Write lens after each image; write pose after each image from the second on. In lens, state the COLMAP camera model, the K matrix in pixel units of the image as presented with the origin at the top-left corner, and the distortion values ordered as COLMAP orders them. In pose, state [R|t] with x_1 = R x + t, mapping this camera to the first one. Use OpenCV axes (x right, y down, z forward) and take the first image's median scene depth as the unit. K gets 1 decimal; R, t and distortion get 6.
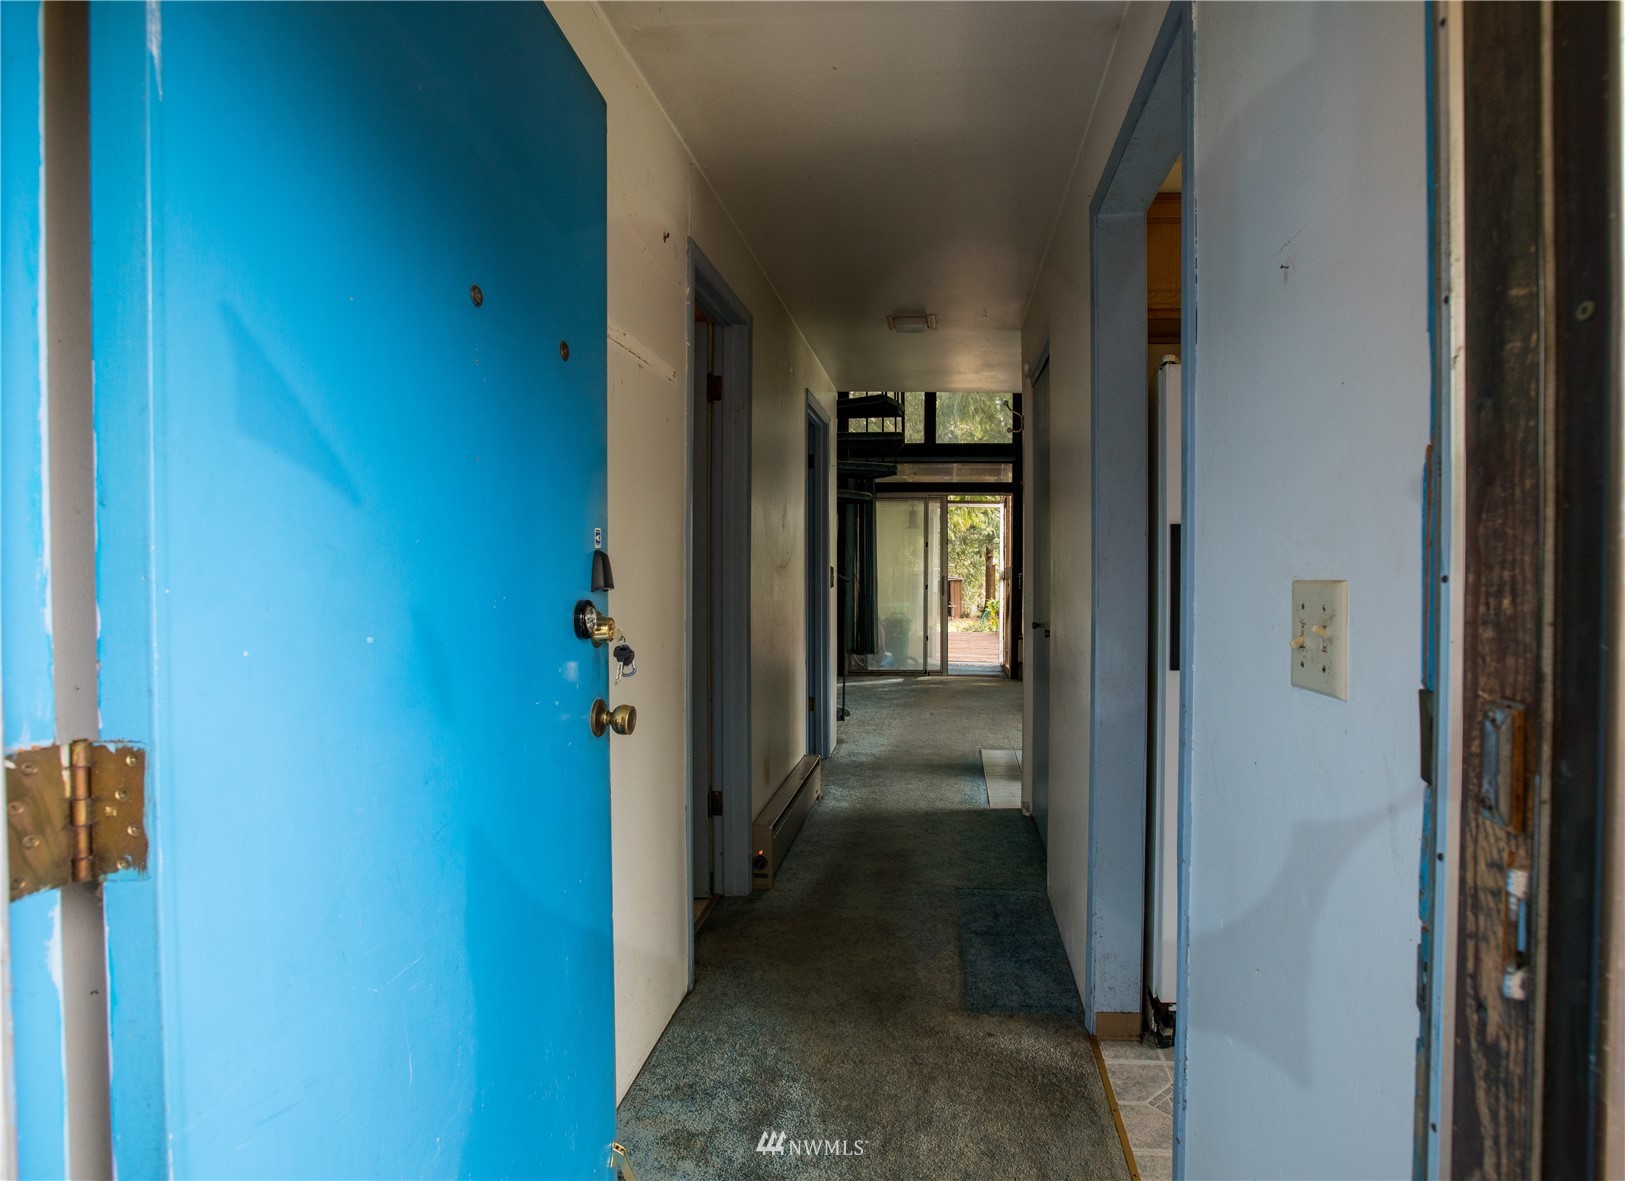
lens RADIAL K [[822.4, 0, 812.5], [0, 822.4, 590.5], [0, 0, 1]] dist [-0.000153, -0.000006]
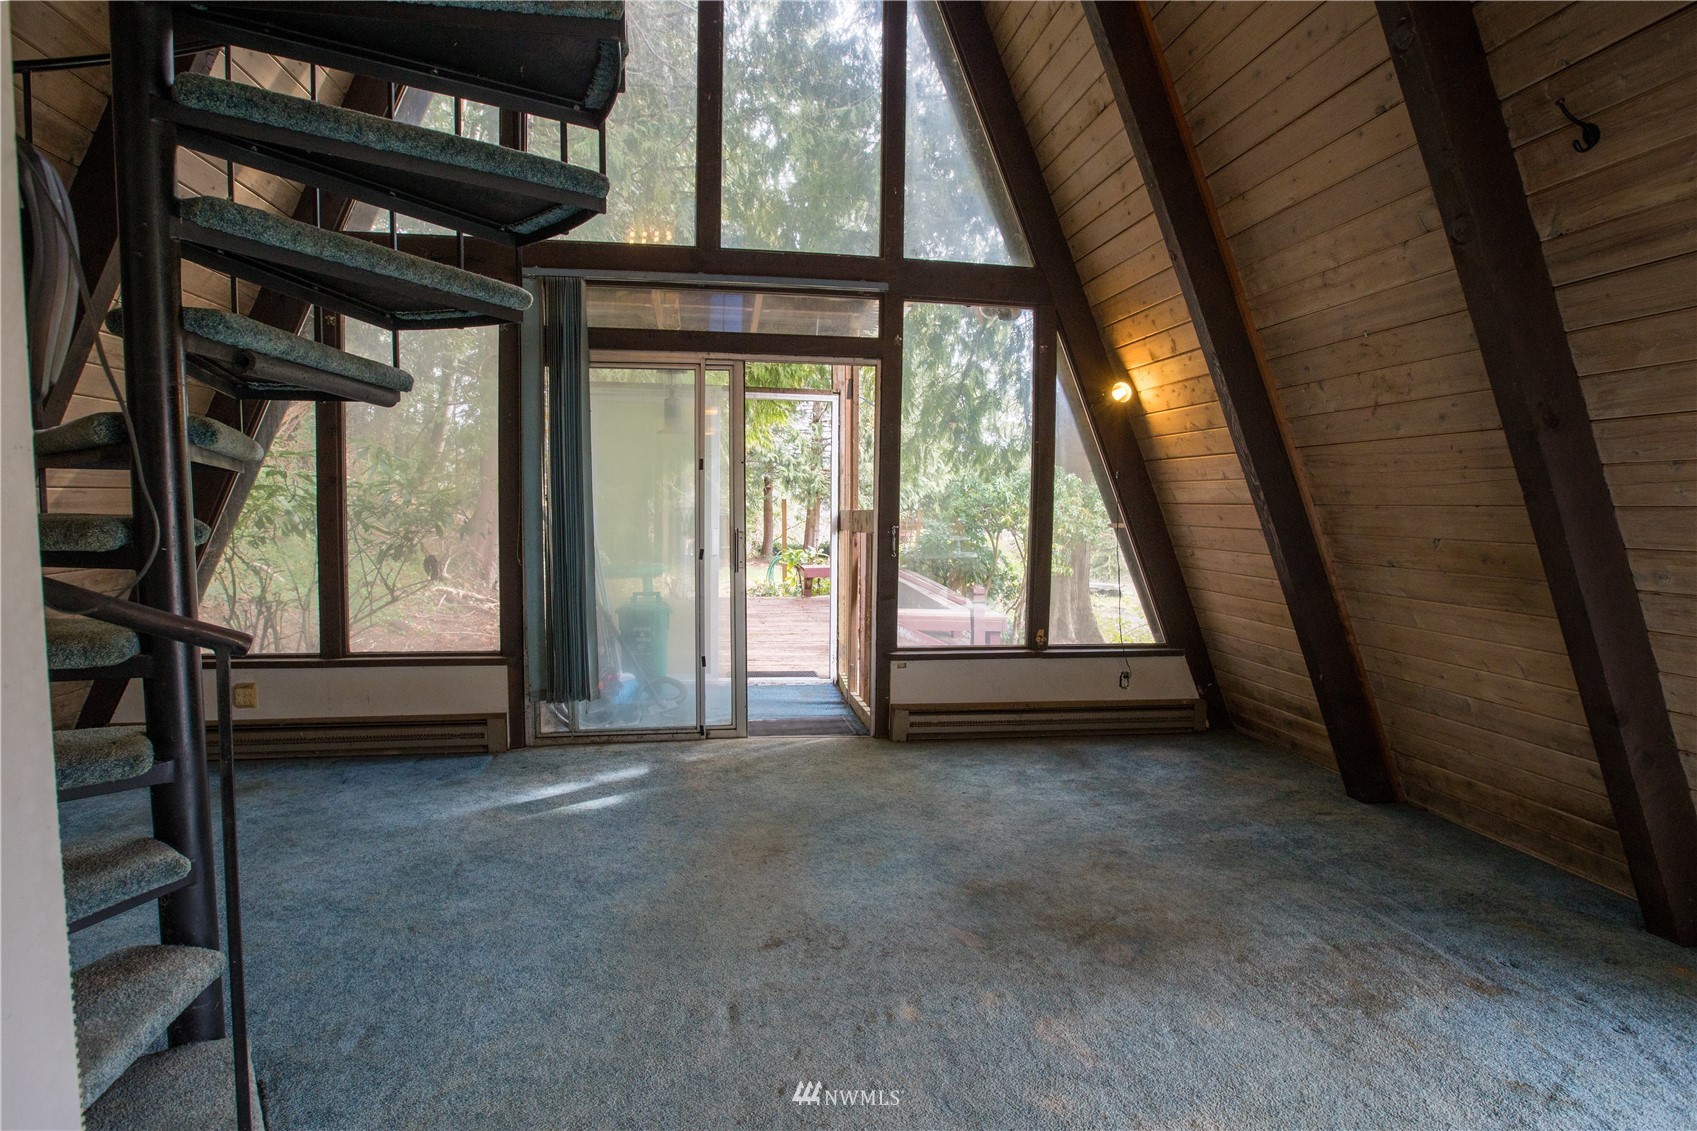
lens RADIAL K [[781.7, 0, 848.5], [0, 781.7, 565.5], [0, 0, 1]] dist [-0.068087, 0.030128]
pose [[0.945143, -0.019670, 0.326065, 0.071137], [0.000202, 0.998220, 0.059632, -0.023922], [-0.326657, -0.056295, 0.943465, 0.539822]]
